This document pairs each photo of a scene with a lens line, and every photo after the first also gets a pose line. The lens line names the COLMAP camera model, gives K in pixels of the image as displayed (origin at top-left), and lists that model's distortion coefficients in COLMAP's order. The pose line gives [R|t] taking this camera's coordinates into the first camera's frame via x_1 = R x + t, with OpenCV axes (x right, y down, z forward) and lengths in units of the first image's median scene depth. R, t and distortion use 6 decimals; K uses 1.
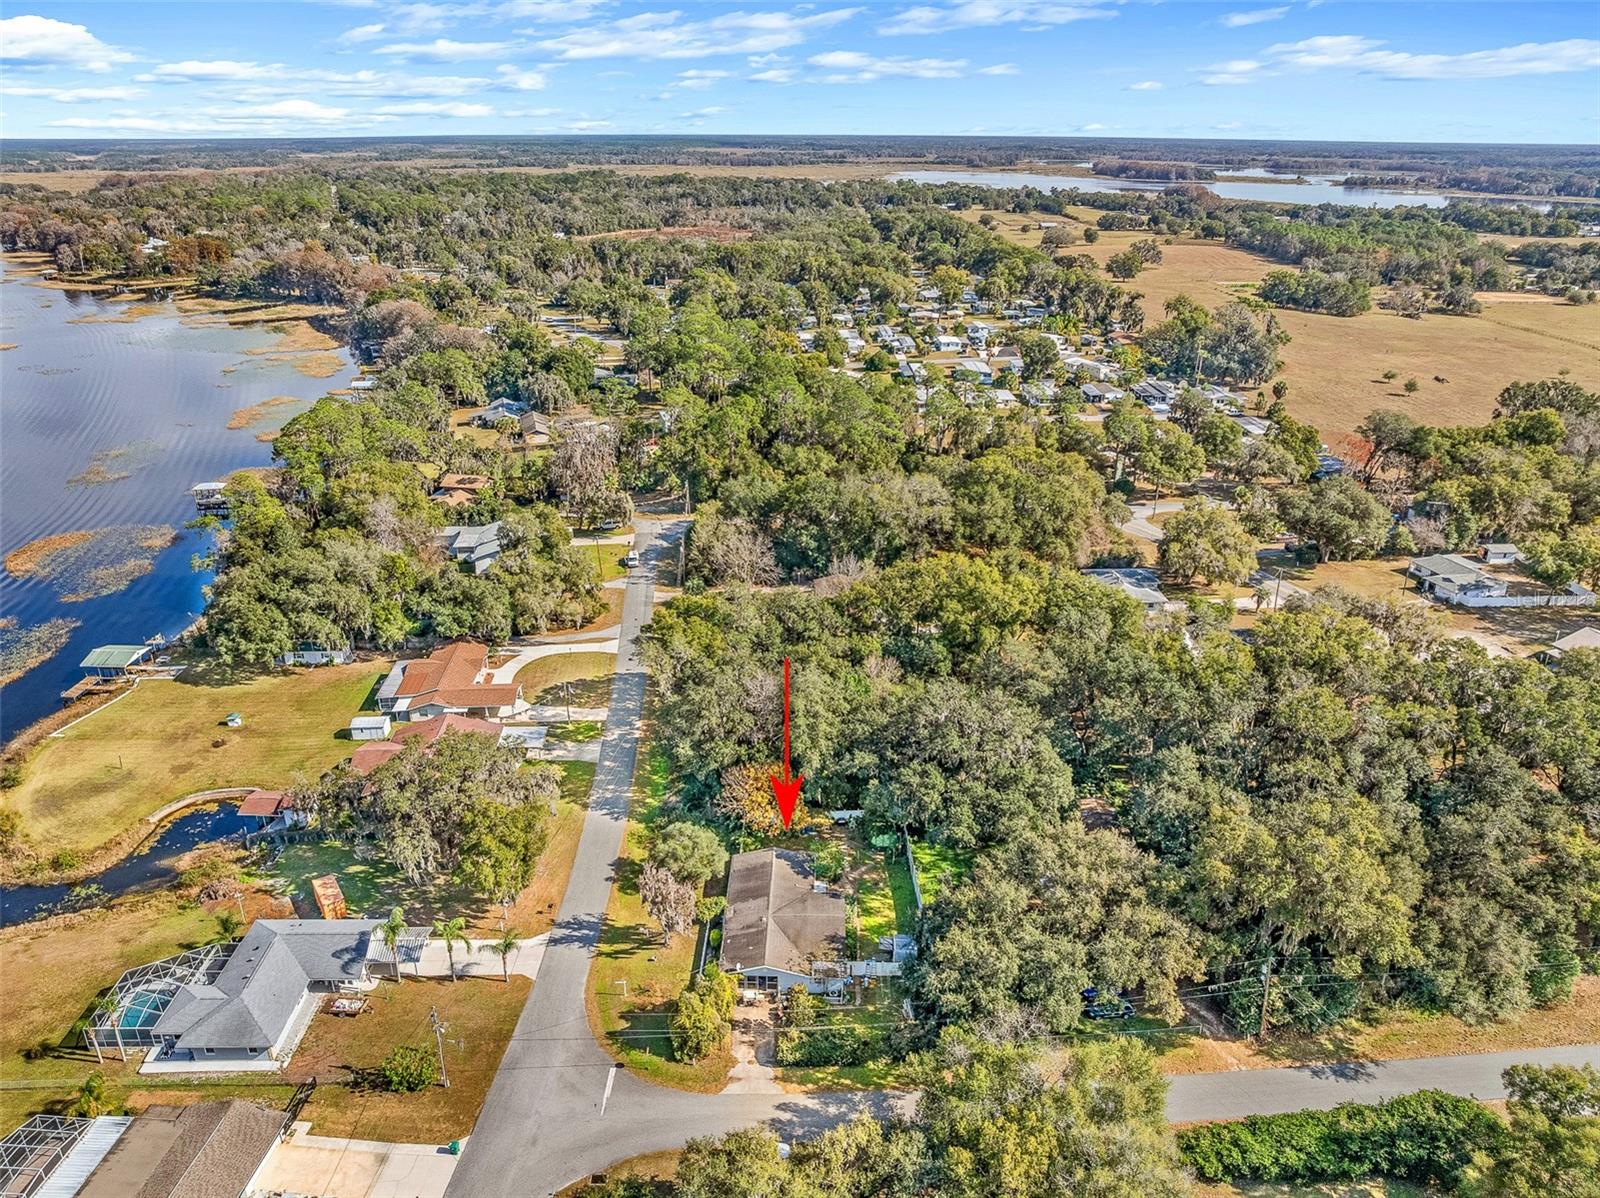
lens RADIAL K [[1117.2, 0, 797.8], [0, 1117.2, 601.5], [0, 0, 1]] dist [-0.037284, 0.000996]
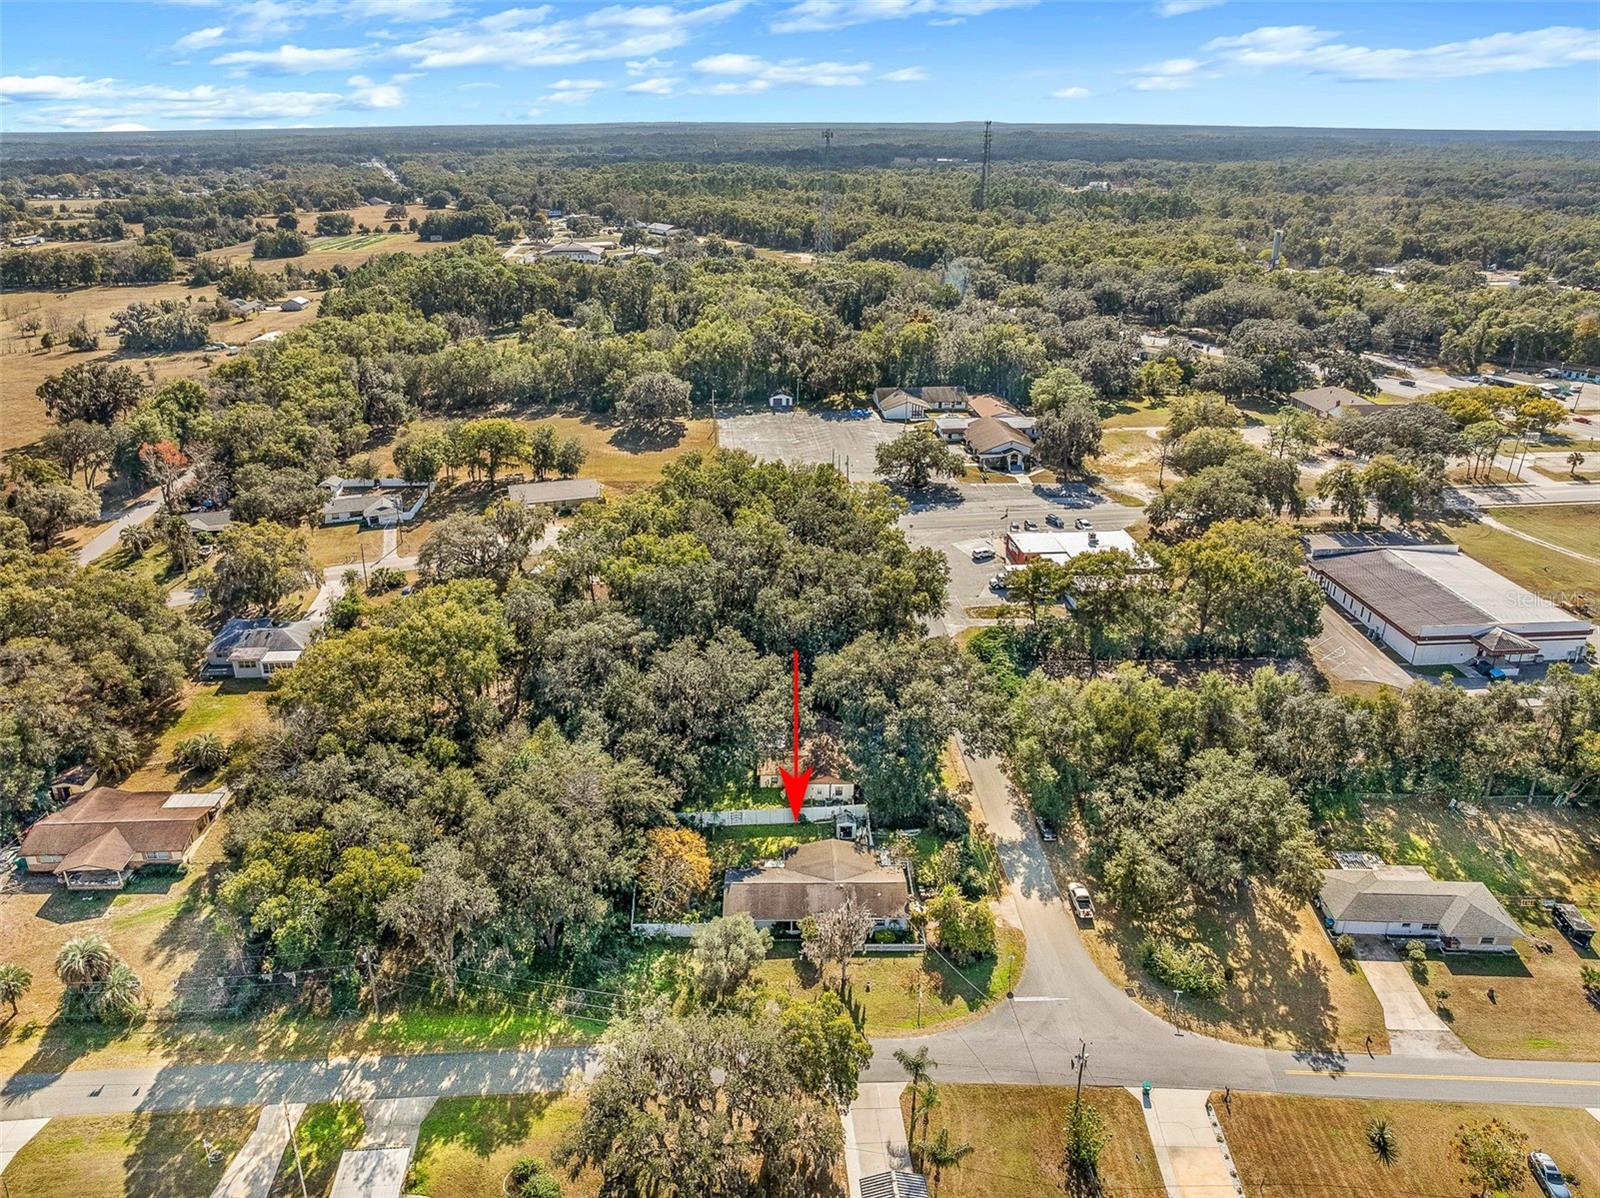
lens RADIAL K [[1147.0, 0, 791.4], [0, 1147.0, 542.0], [0, 0, 1]] dist [-0.047572, 0.006727]
pose [[-0.033041, -0.349115, 0.936497, -0.594816], [0.390622, 0.857969, 0.333622, -0.237001], [-0.919958, 0.376840, 0.108023, 0.521922]]
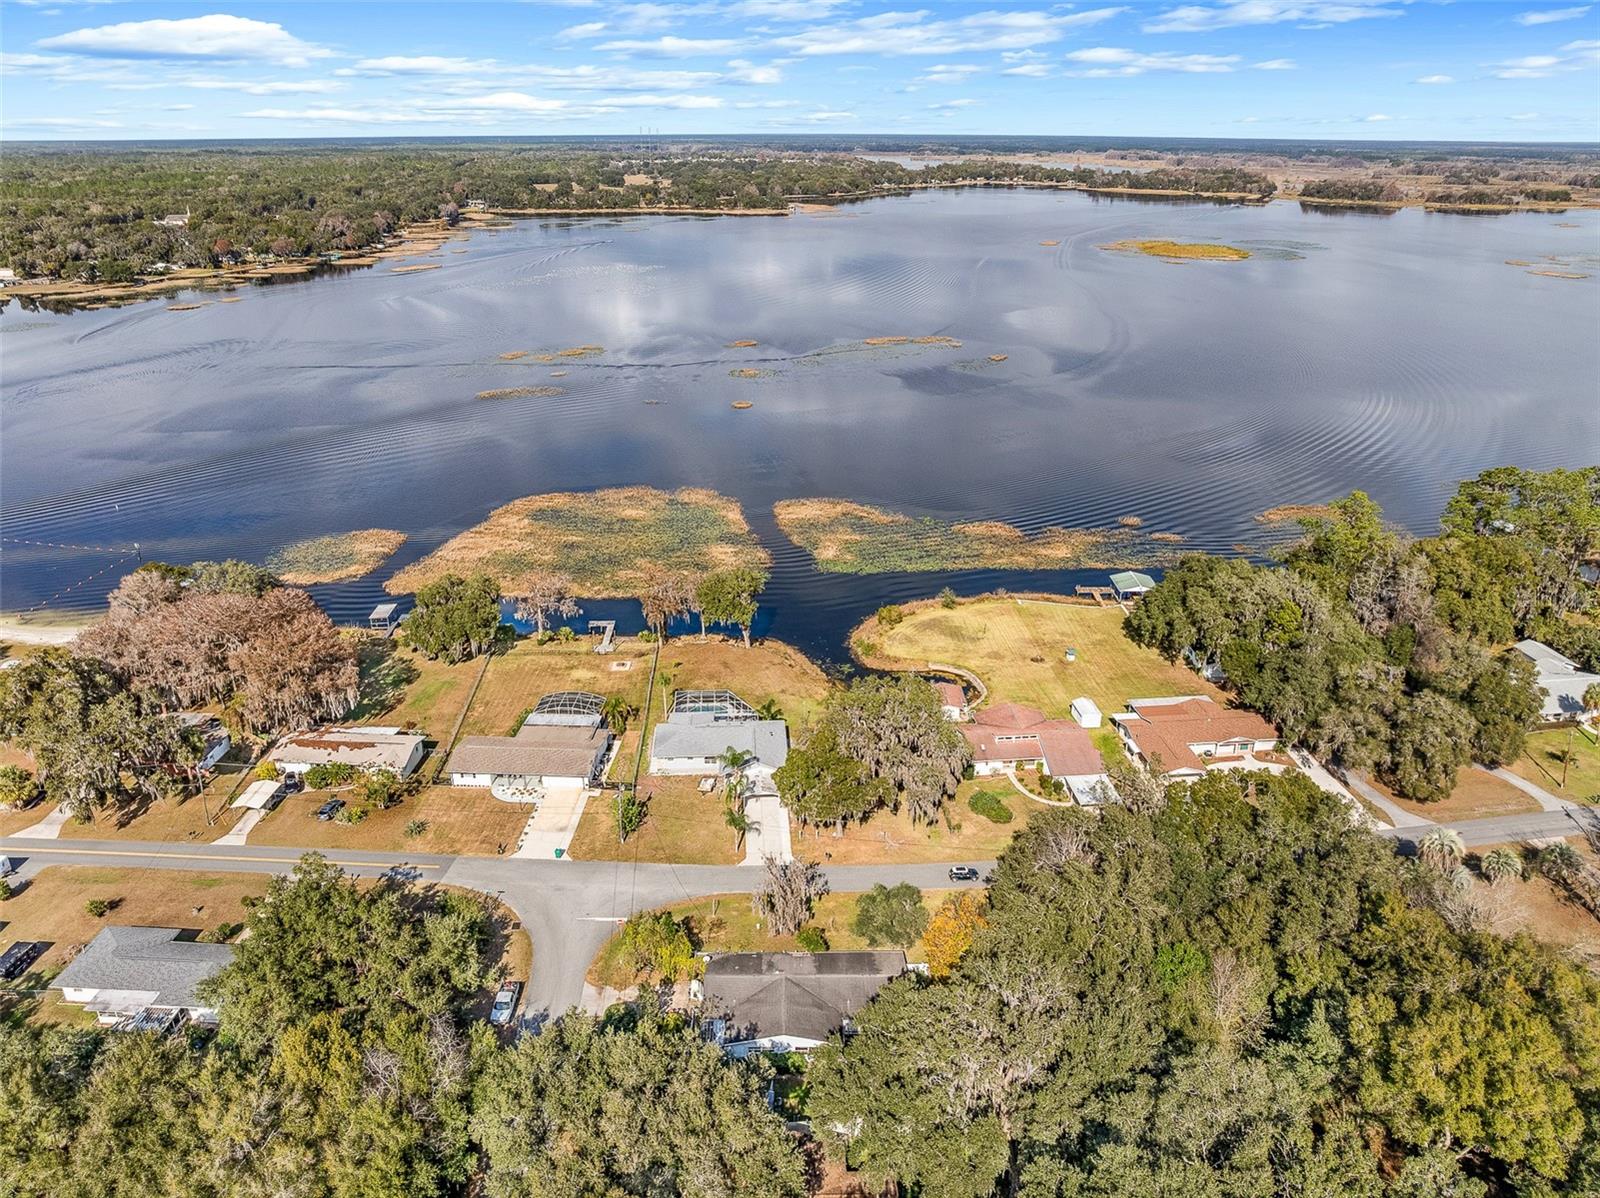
lens RADIAL K [[1127.3, 0, 800.0], [0, 1127.3, 599.0], [0, 0, 1]] dist [-0.046144, 0.018436]
pose [[0.034100, 0.382491, -0.923330, 0.467628], [-0.391598, 0.855108, 0.339767, -0.201529], [0.919504, 0.349988, 0.178941, 0.478040]]
